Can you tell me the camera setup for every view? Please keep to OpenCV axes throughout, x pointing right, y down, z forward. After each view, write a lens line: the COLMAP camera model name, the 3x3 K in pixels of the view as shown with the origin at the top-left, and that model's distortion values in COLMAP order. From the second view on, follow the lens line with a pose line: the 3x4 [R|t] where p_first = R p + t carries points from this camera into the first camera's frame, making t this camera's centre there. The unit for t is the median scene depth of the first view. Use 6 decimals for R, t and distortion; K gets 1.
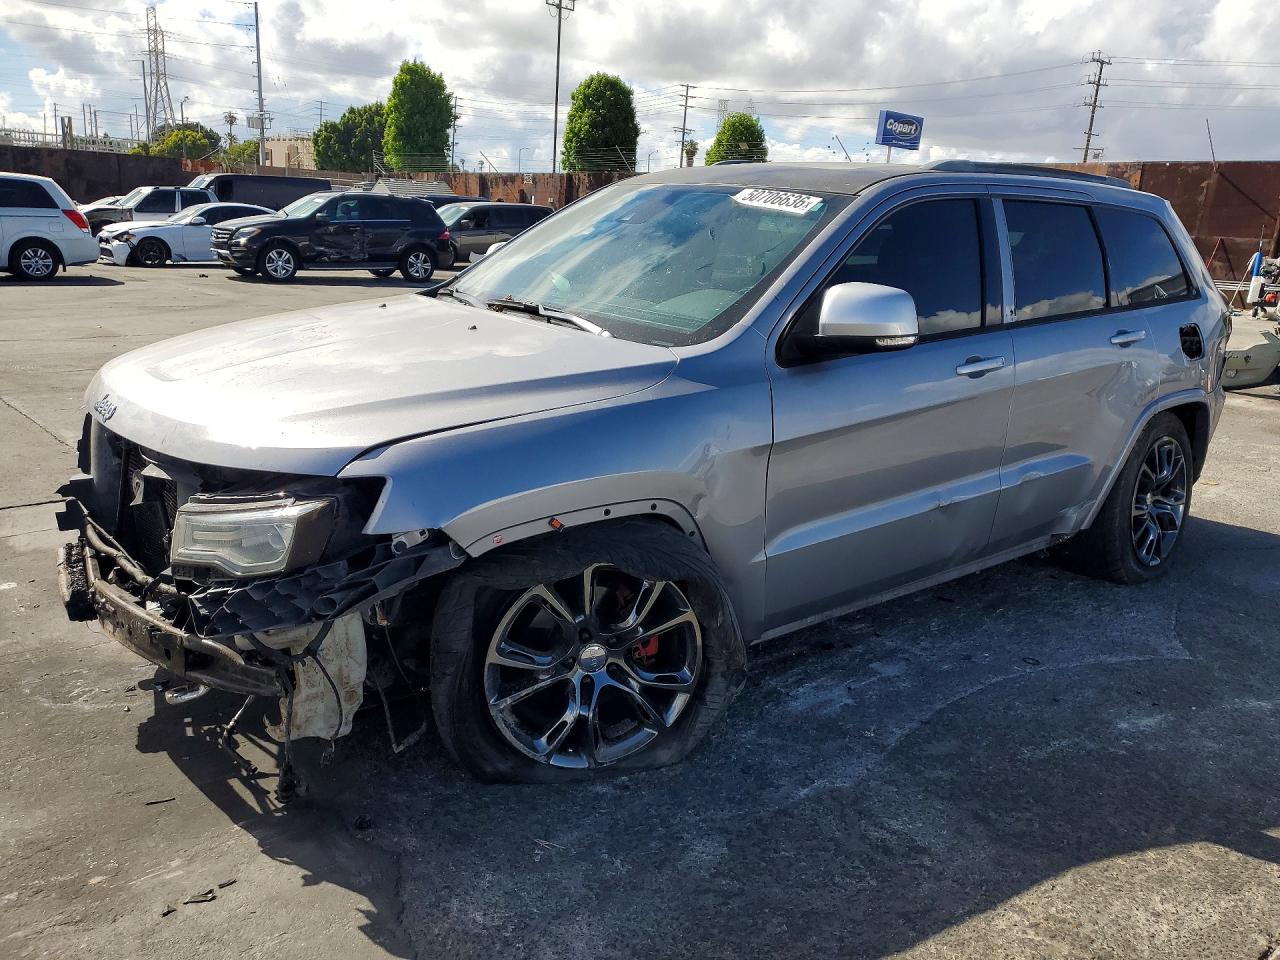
lens RADIAL K [[956.5, 0, 665.6], [0, 956.5, 492.1], [0, 0, 1]] dist [0.014777, -0.000406]
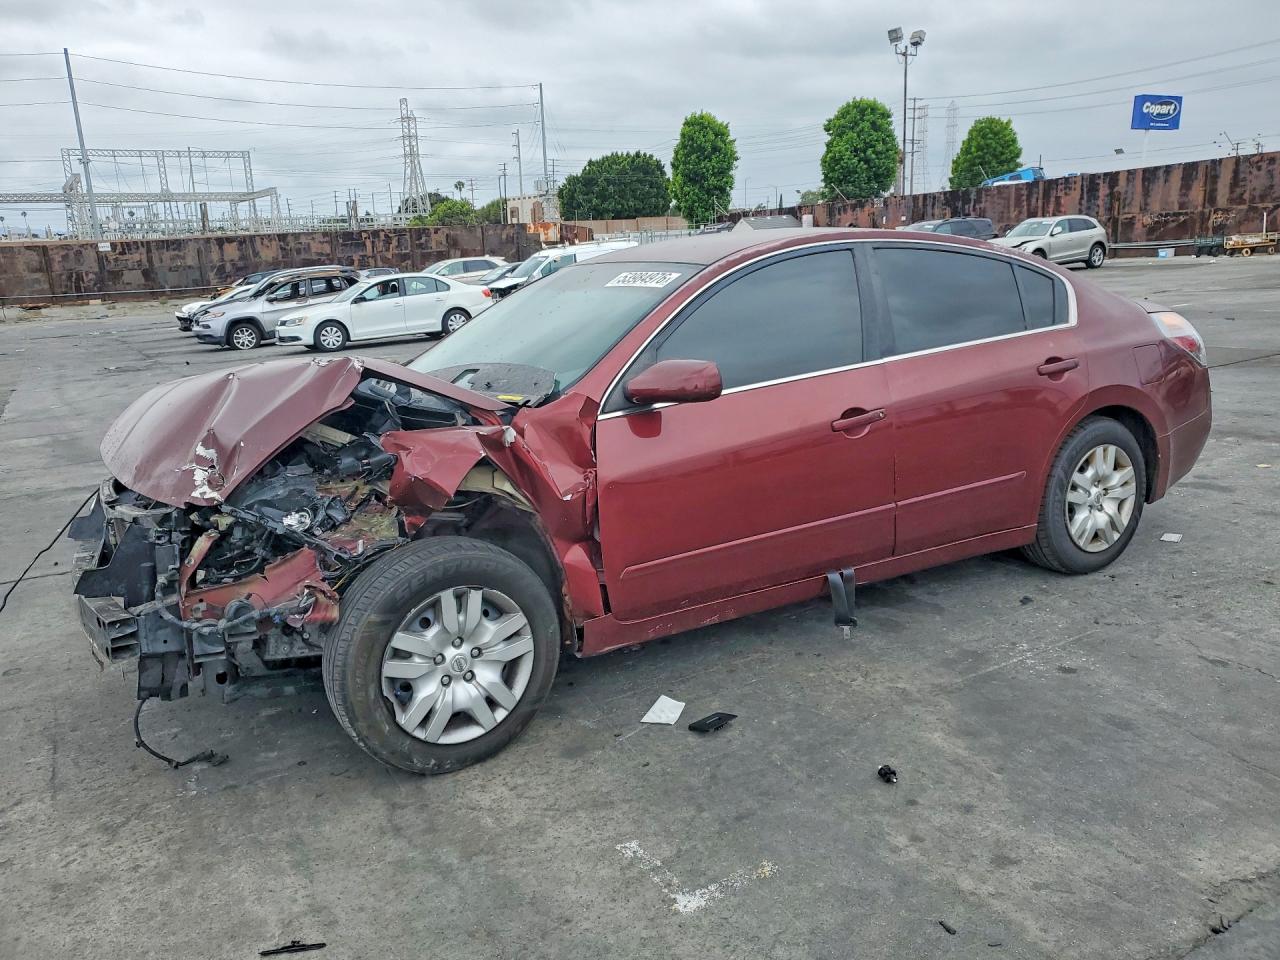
lens RADIAL K [[960.6, 0, 637.0], [0, 960.6, 470.9], [0, 0, 1]] dist [0.001282, 0.021562]
pose [[0.972645, -0.054813, -0.225736, -0.074612], [0.044811, 0.997783, -0.049201, 0.015676], [0.227933, 0.037739, 0.972945, -0.073023]]
